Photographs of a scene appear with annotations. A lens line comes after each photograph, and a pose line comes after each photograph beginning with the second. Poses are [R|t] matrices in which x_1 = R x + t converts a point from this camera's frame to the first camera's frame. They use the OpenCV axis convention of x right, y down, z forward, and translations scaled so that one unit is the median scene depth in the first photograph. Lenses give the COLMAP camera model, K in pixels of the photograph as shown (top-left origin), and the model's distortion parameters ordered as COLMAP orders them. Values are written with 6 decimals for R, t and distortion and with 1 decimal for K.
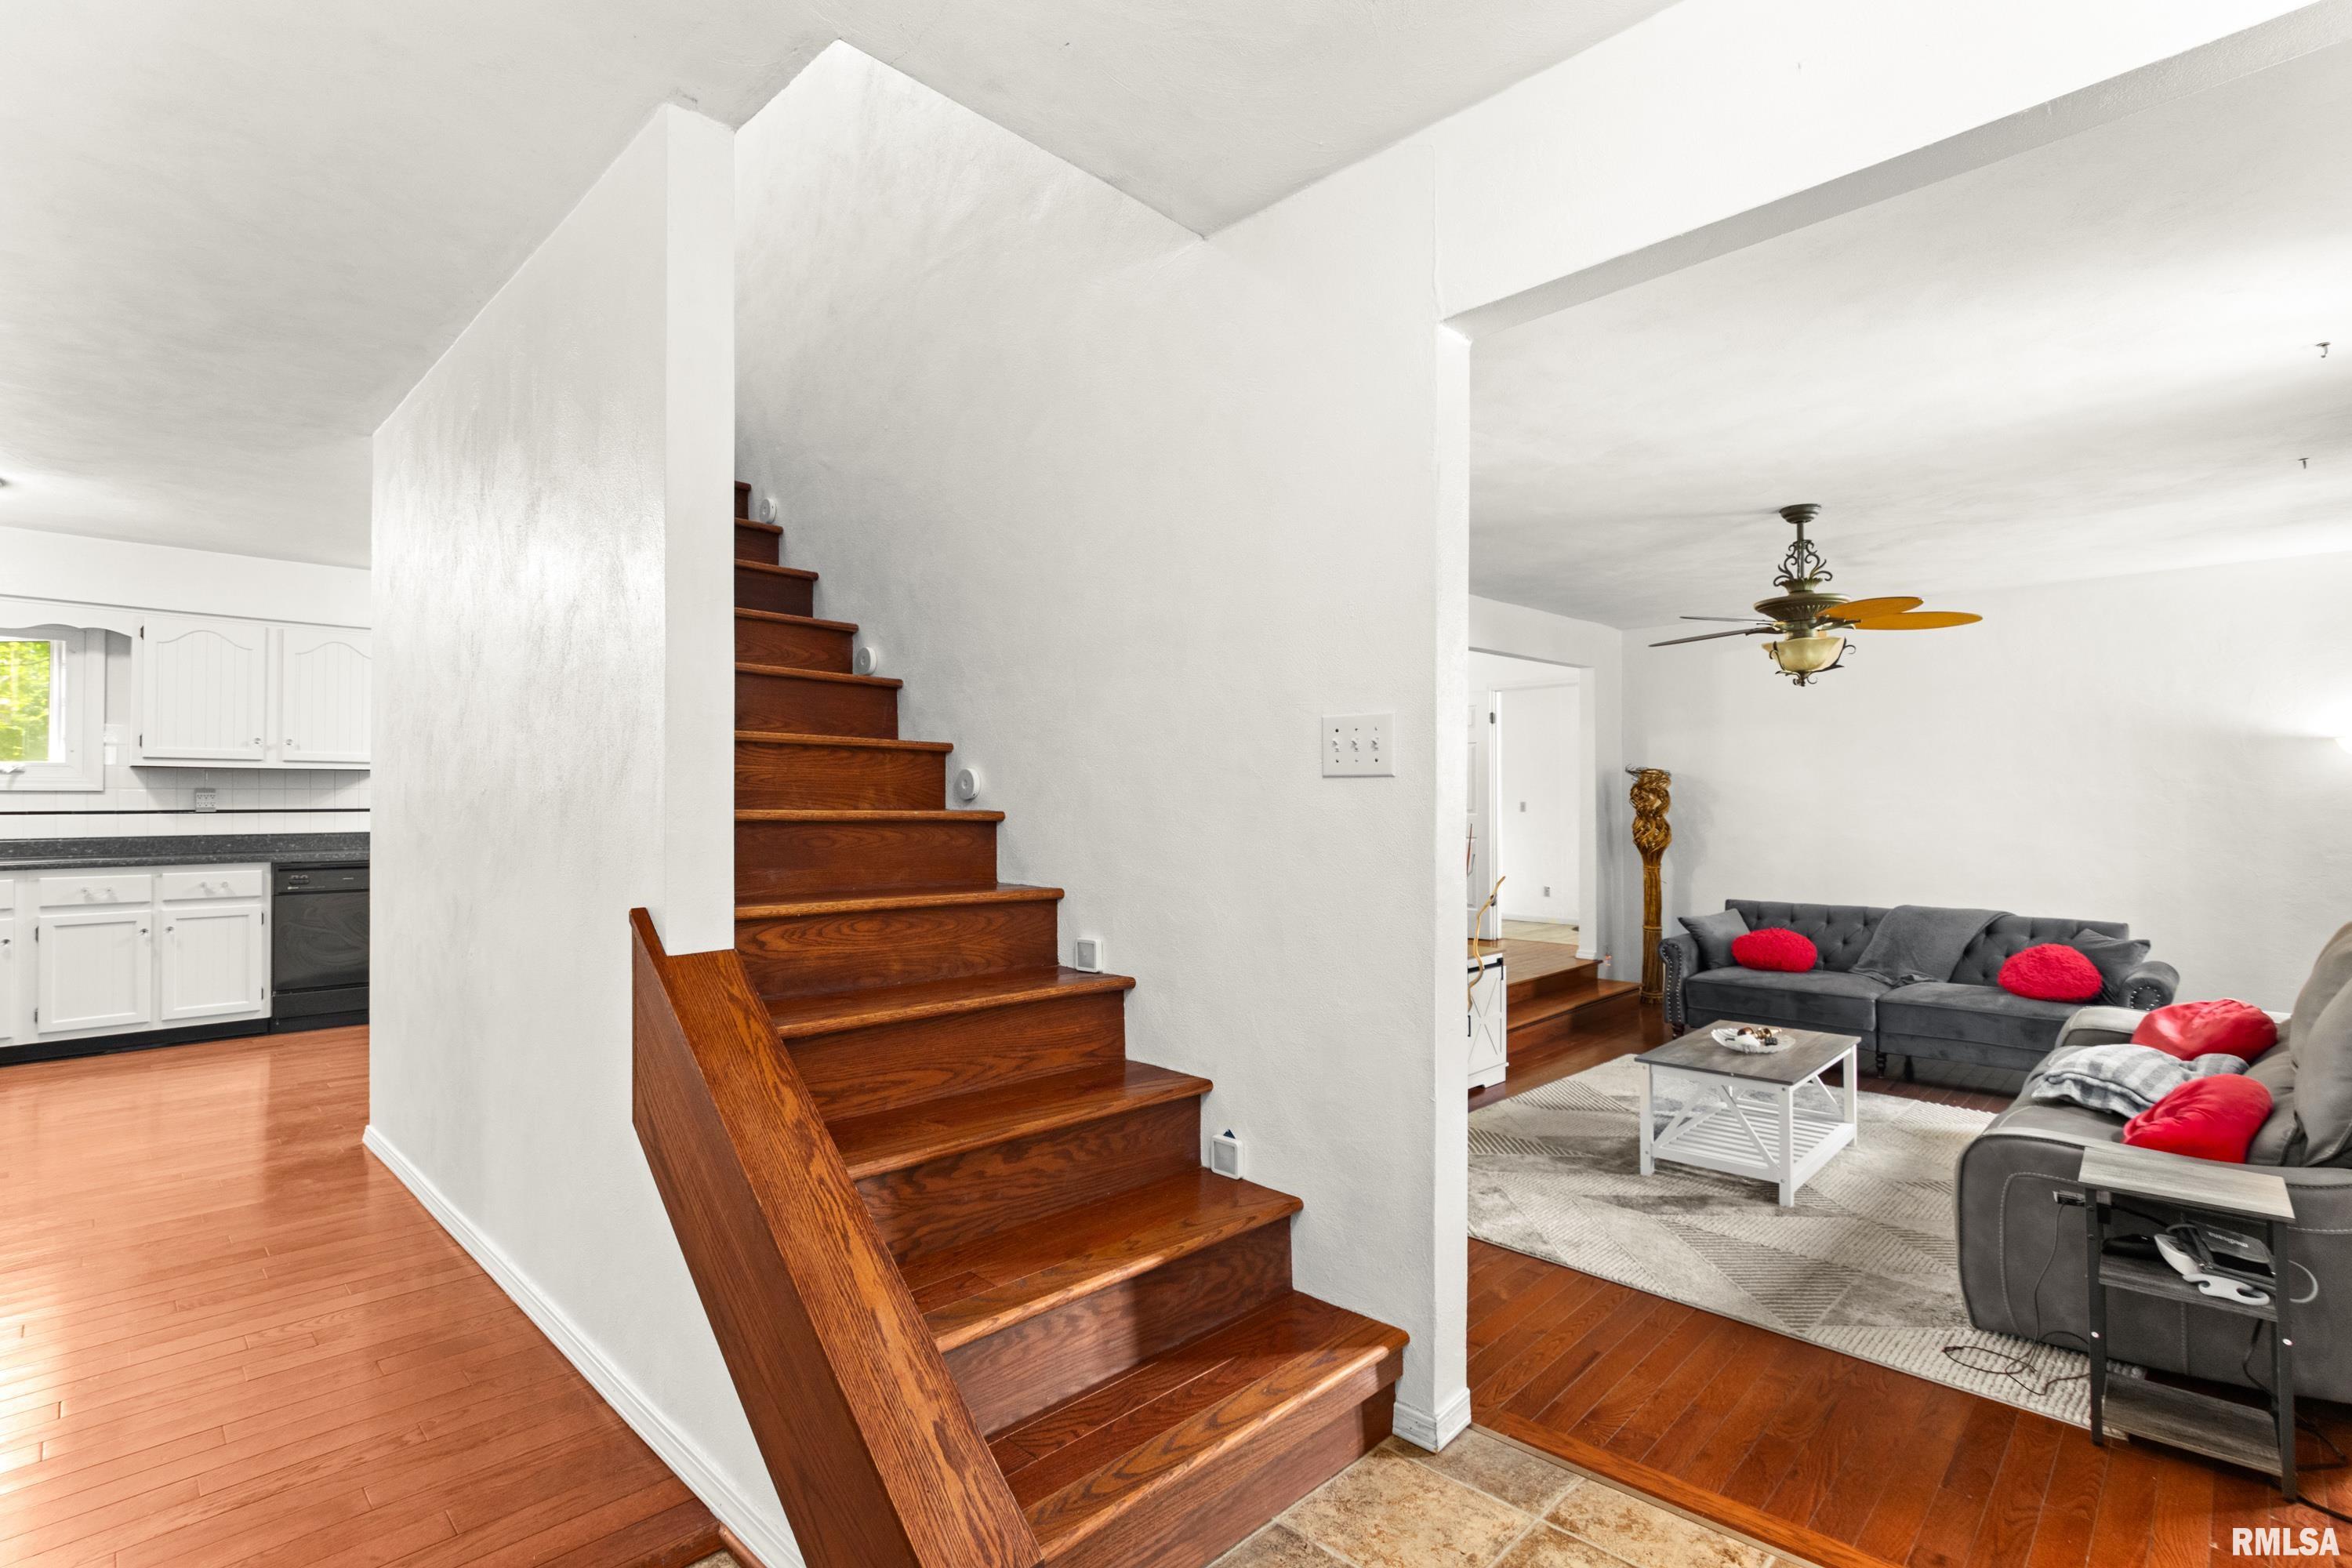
lens RADIAL K [[1094.3, 0, 1181.9], [0, 1094.3, 782.4], [0, 0, 1]] dist [-0.002196, 0.000384]
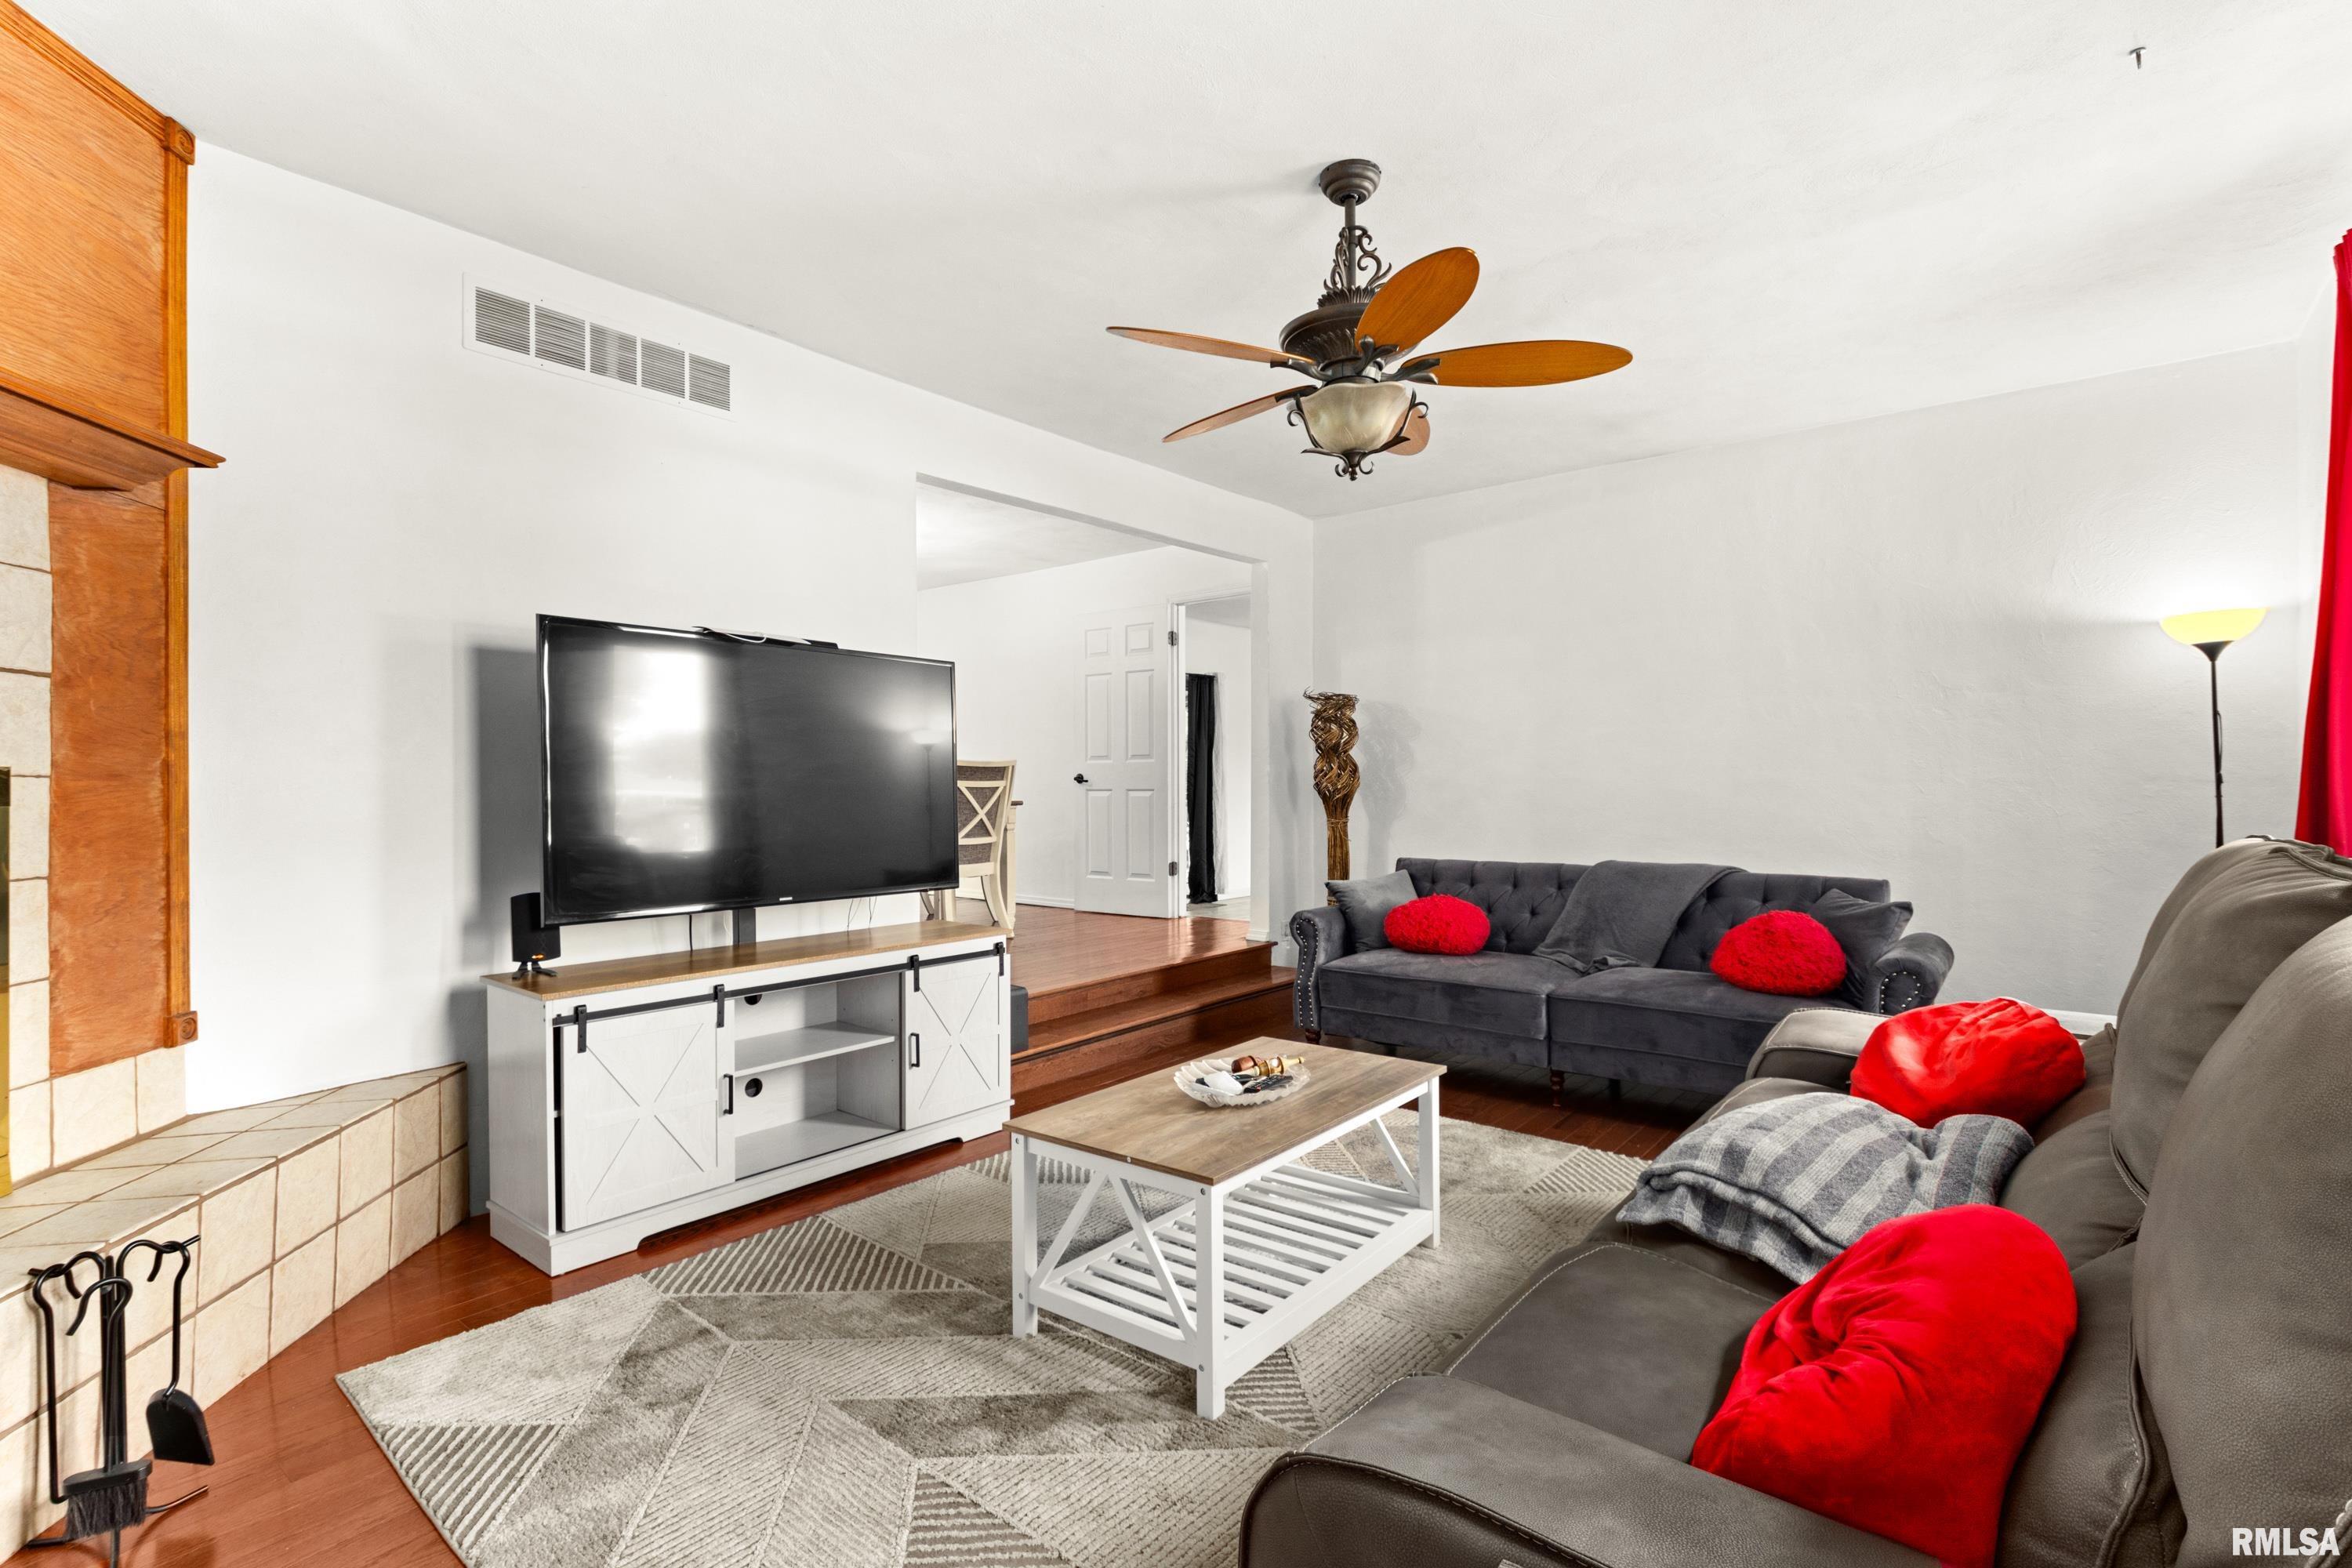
lens RADIAL K [[1094.3, 0, 1171.9], [0, 1094.3, 780.2], [0, 0, 1]] dist [-0.002196, 0.000384]
pose [[0.995643, -0.001266, 0.093241, 0.358734], [0.000103, 0.999922, 0.012485, 0.058936], [-0.093249, -0.012421, 0.995565, 0.360867]]
